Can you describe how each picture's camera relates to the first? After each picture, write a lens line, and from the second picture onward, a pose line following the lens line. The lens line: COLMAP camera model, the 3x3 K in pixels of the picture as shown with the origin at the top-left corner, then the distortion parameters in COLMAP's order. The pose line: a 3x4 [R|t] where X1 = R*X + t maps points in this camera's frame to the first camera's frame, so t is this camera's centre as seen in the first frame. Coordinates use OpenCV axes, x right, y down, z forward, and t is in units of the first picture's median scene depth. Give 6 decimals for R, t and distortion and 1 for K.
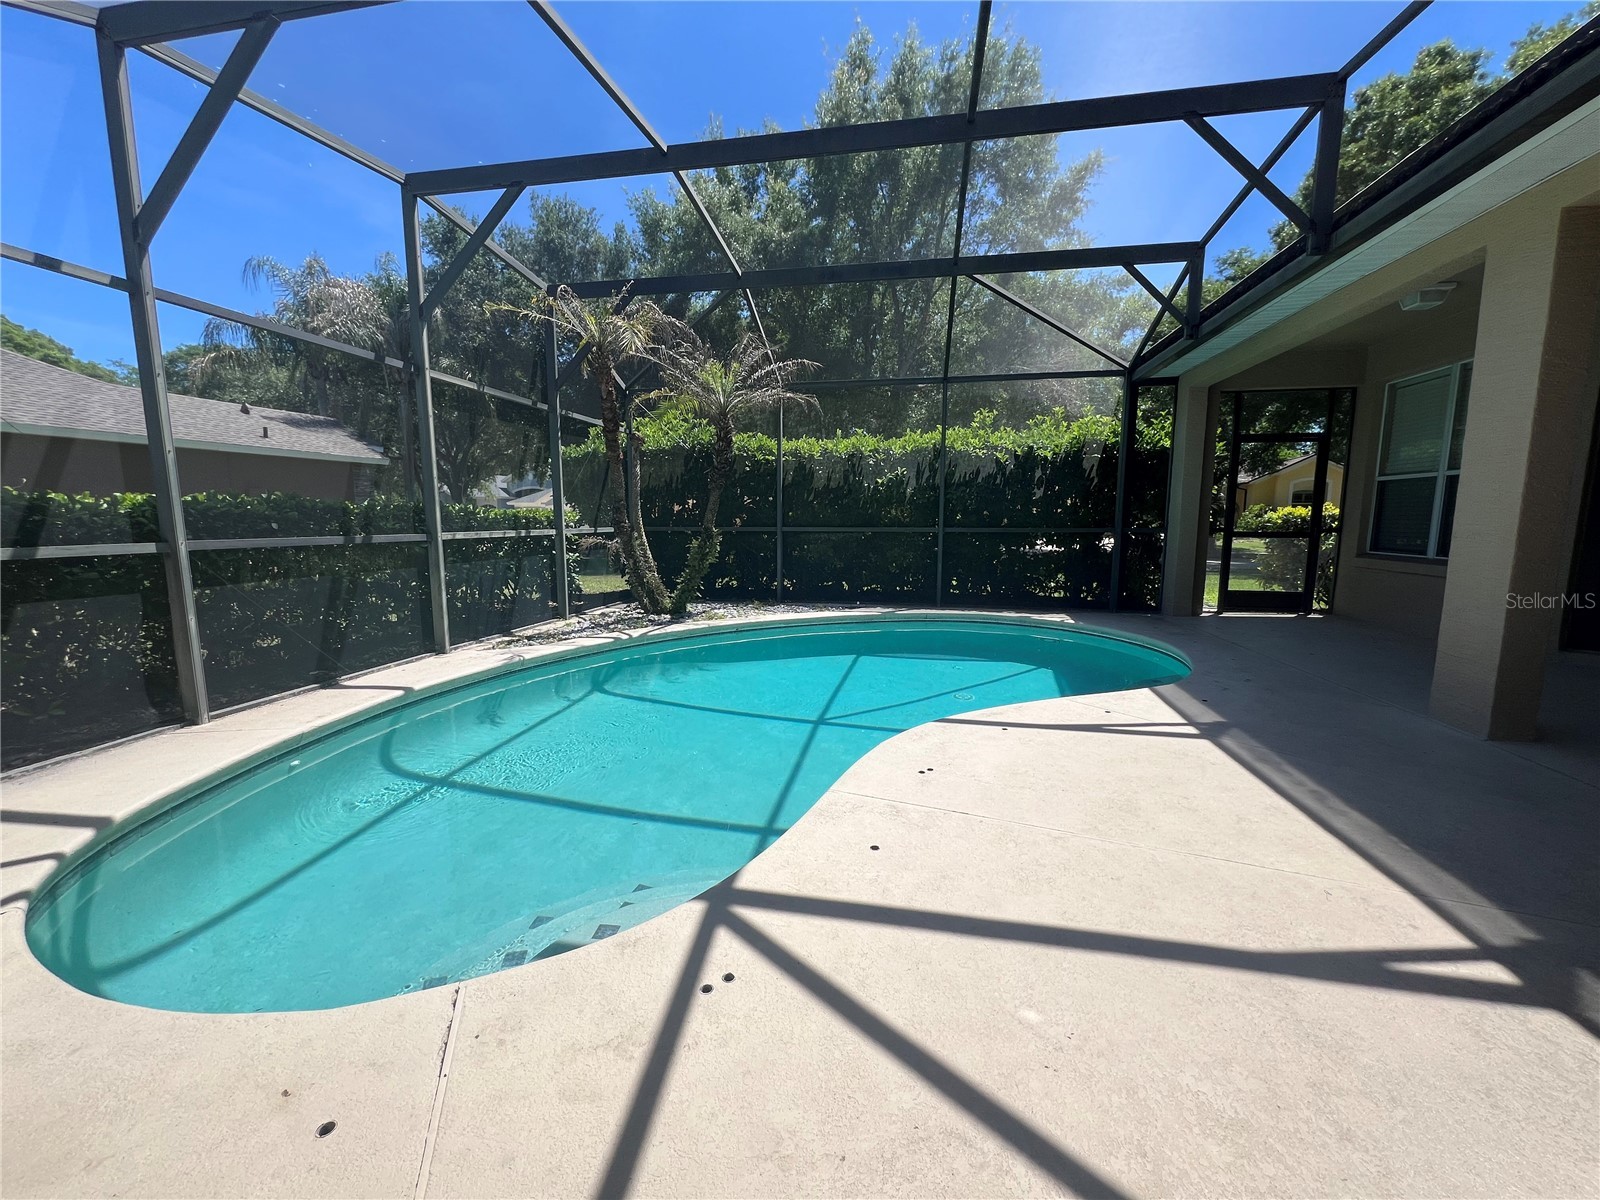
lens RADIAL K [[589.7, 0, 817.0], [0, 589.7, 598.8], [0, 0, 1]] dist [-0.066613, 0.000002]
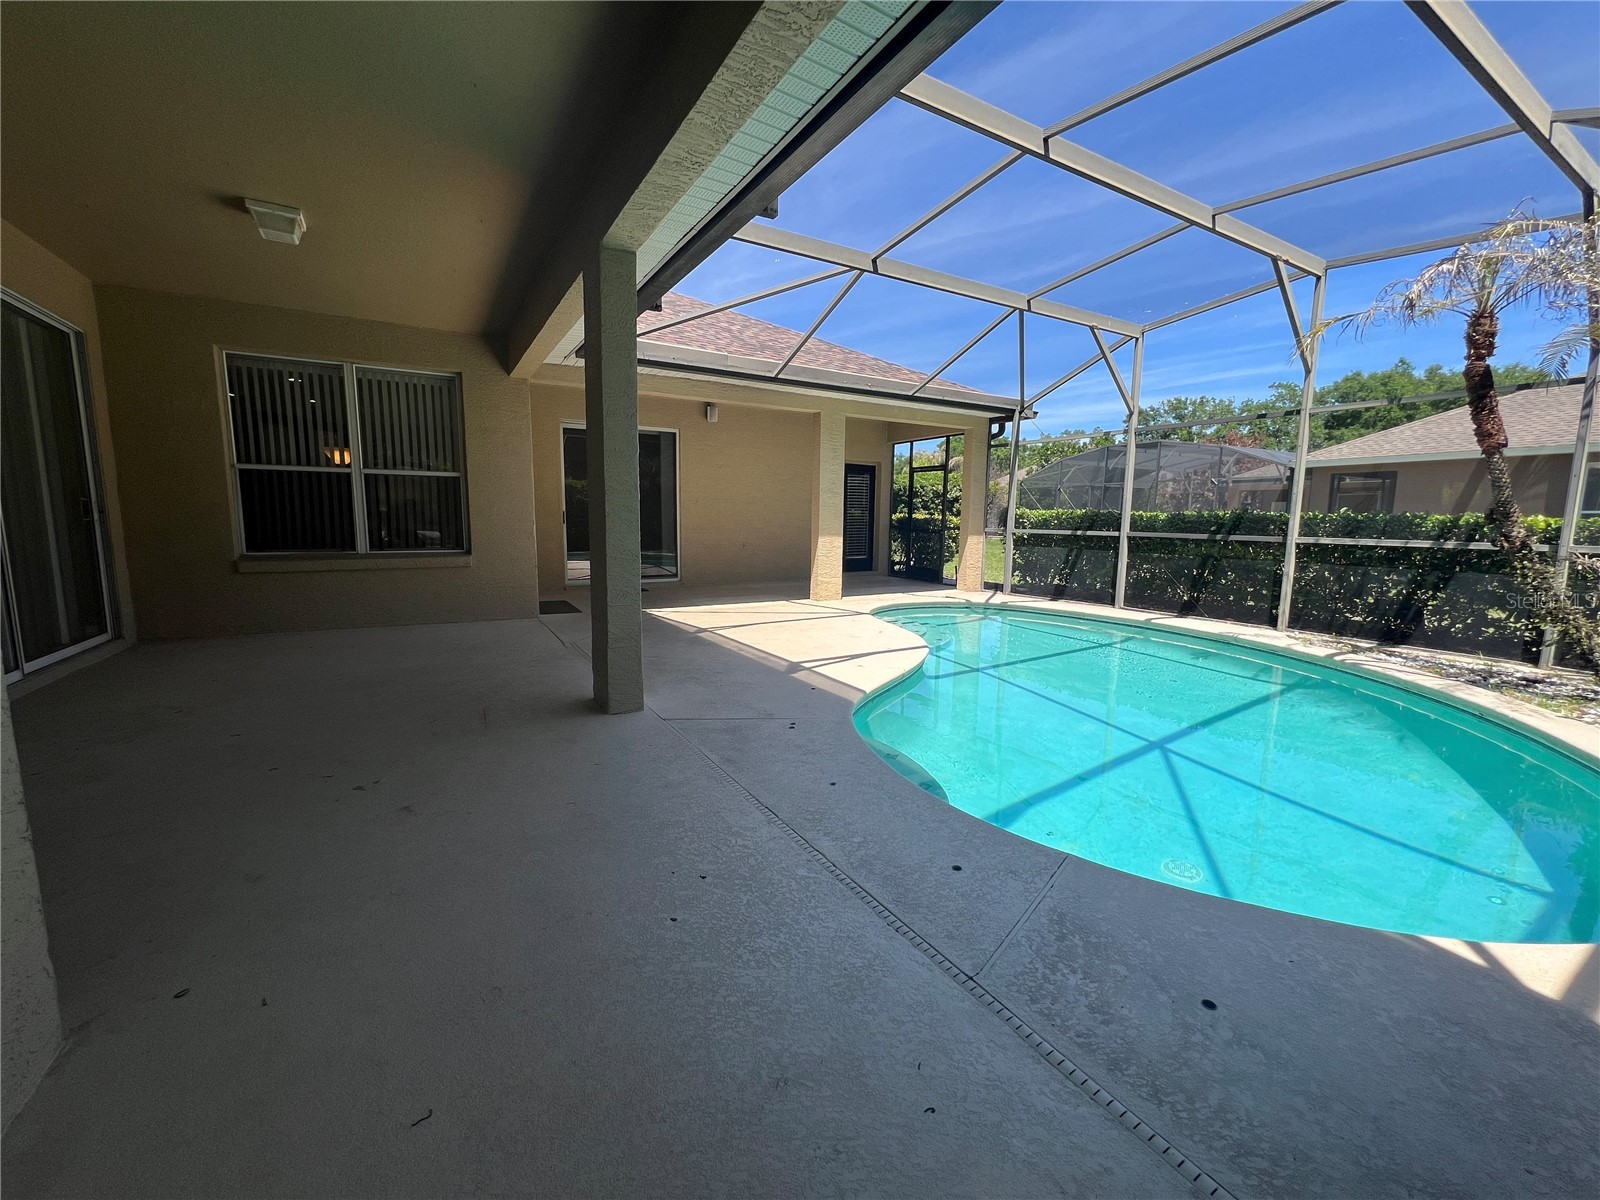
lens RADIAL K [[640.6, 0, 799.8], [0, 640.6, 601.1], [0, 0, 1]] dist [-0.001112, 0.000088]
pose [[-0.759561, 0.071552, -0.646488, 1.033603], [-0.096557, 0.970514, 0.220859, -0.174539], [0.643229, 0.230179, -0.730256, 1.293441]]
